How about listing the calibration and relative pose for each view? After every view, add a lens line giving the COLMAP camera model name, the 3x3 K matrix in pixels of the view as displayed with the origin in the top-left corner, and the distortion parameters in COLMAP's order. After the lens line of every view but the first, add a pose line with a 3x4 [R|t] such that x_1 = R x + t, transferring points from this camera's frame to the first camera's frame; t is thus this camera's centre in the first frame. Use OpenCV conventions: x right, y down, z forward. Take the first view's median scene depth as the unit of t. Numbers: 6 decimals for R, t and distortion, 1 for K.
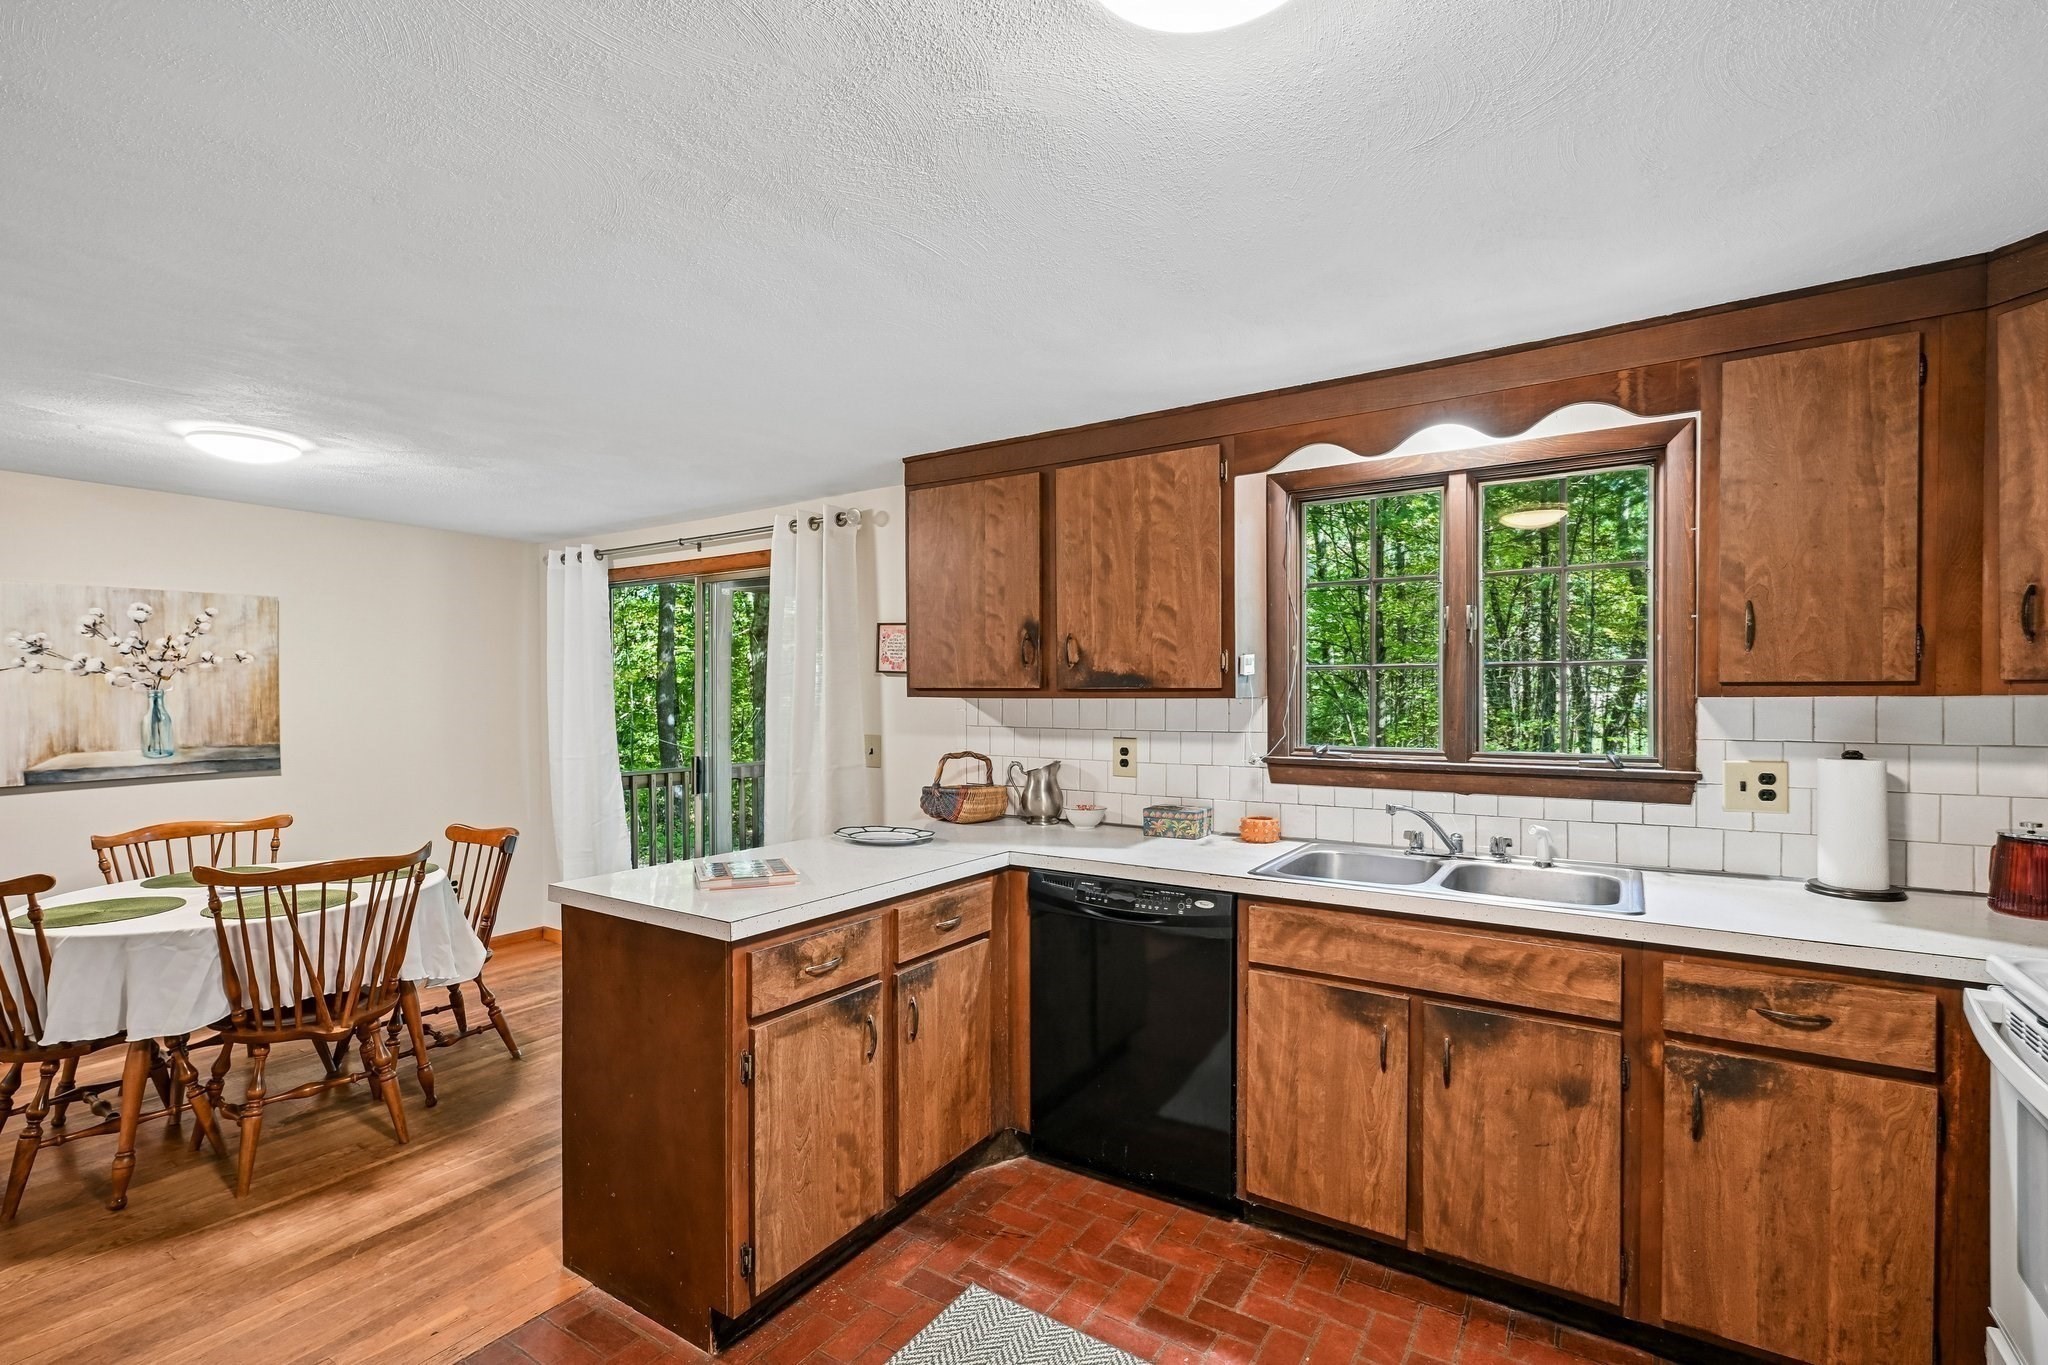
lens RADIAL K [[924.4, 0, 1025.1], [0, 924.4, 703.9], [0, 0, 1]] dist [0.001282, 0.000003]
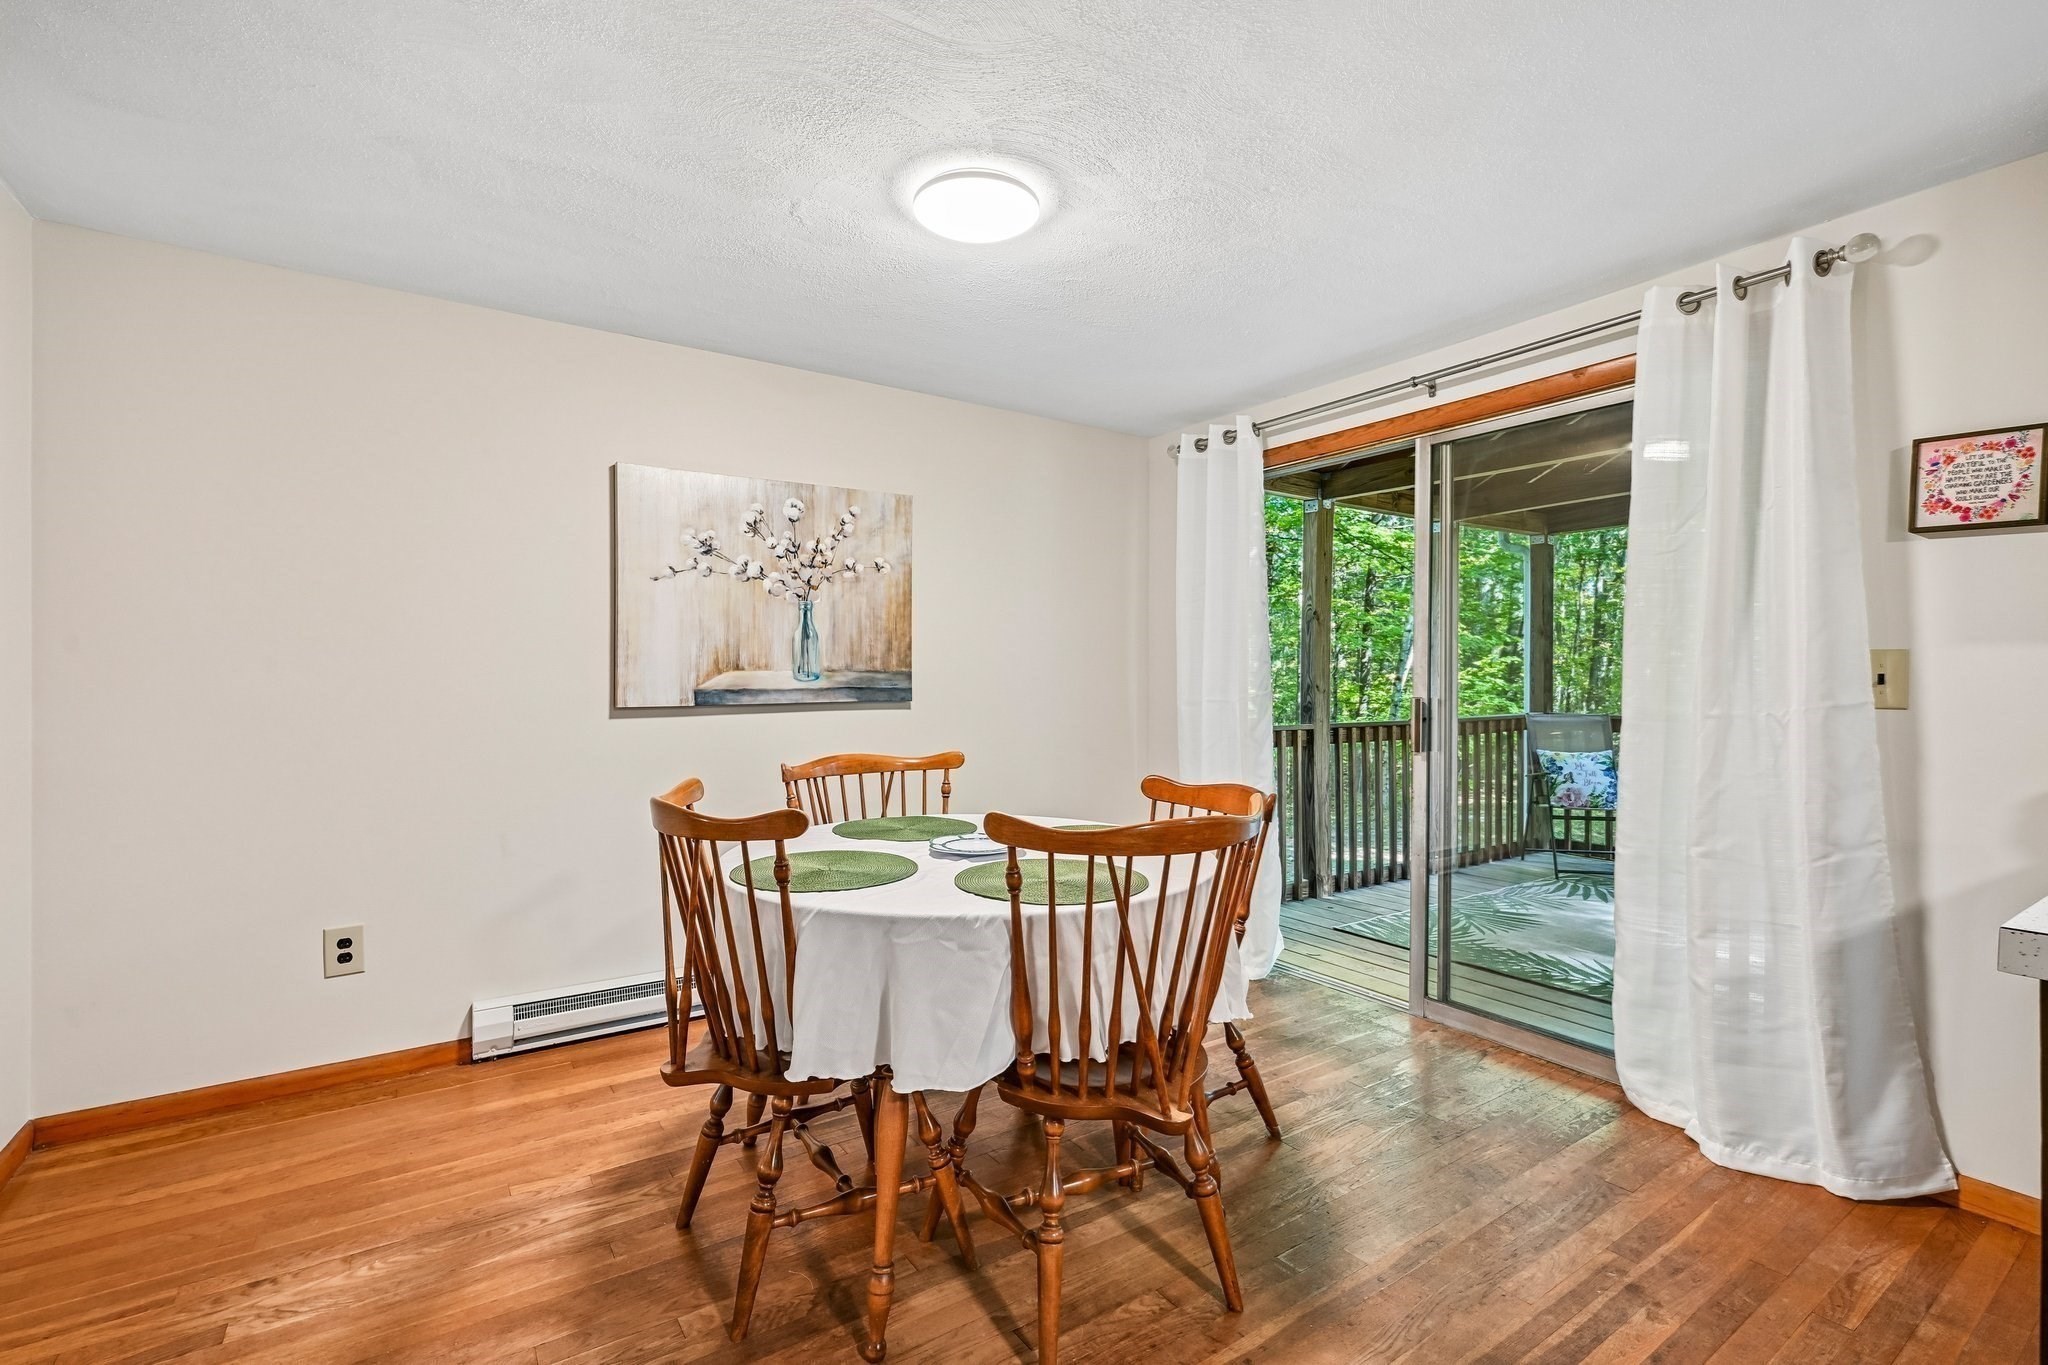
lens RADIAL K [[916.7, 0, 1023.5], [0, 916.7, 679.1], [0, 0, 1]] dist [0.002058, 0.000381]
pose [[0.919327, 0.006799, -0.393437, -0.444264], [-0.011554, 0.999886, -0.009719, 0.065643], [0.393326, 0.013481, 0.919300, 0.319912]]
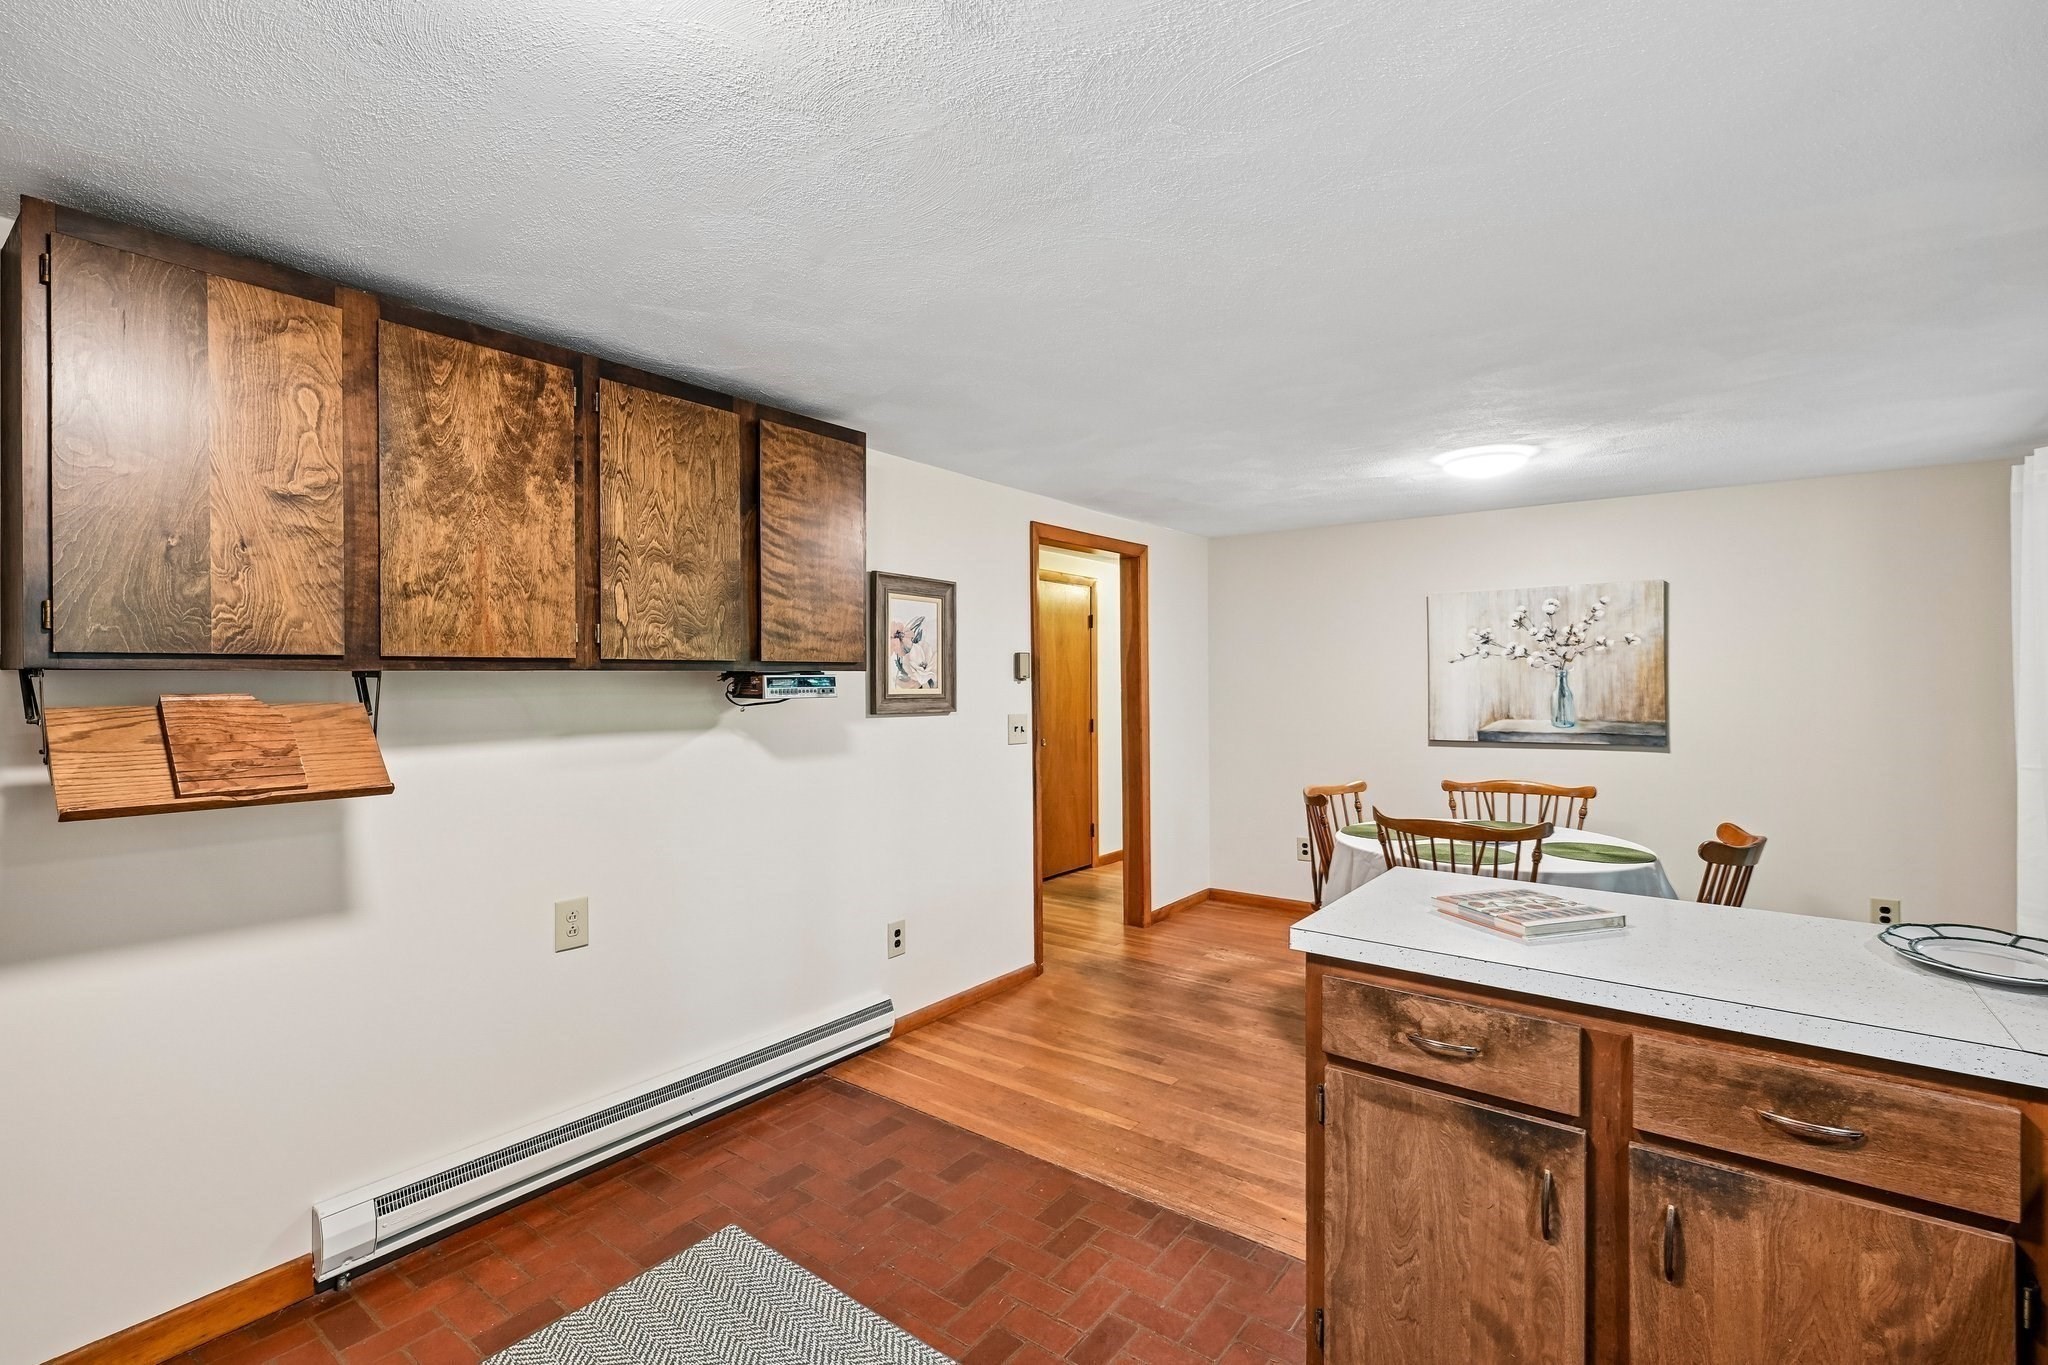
lens RADIAL K [[916.7, 0, 1023.5], [0, 916.7, 679.1], [0, 0, 1]] dist [0.002058, 0.000381]
pose [[-0.061820, 0.004861, -0.998075, 0.294923], [-0.010568, 0.999929, 0.005524, -0.003249], [0.998031, 0.010889, -0.061765, 0.401974]]
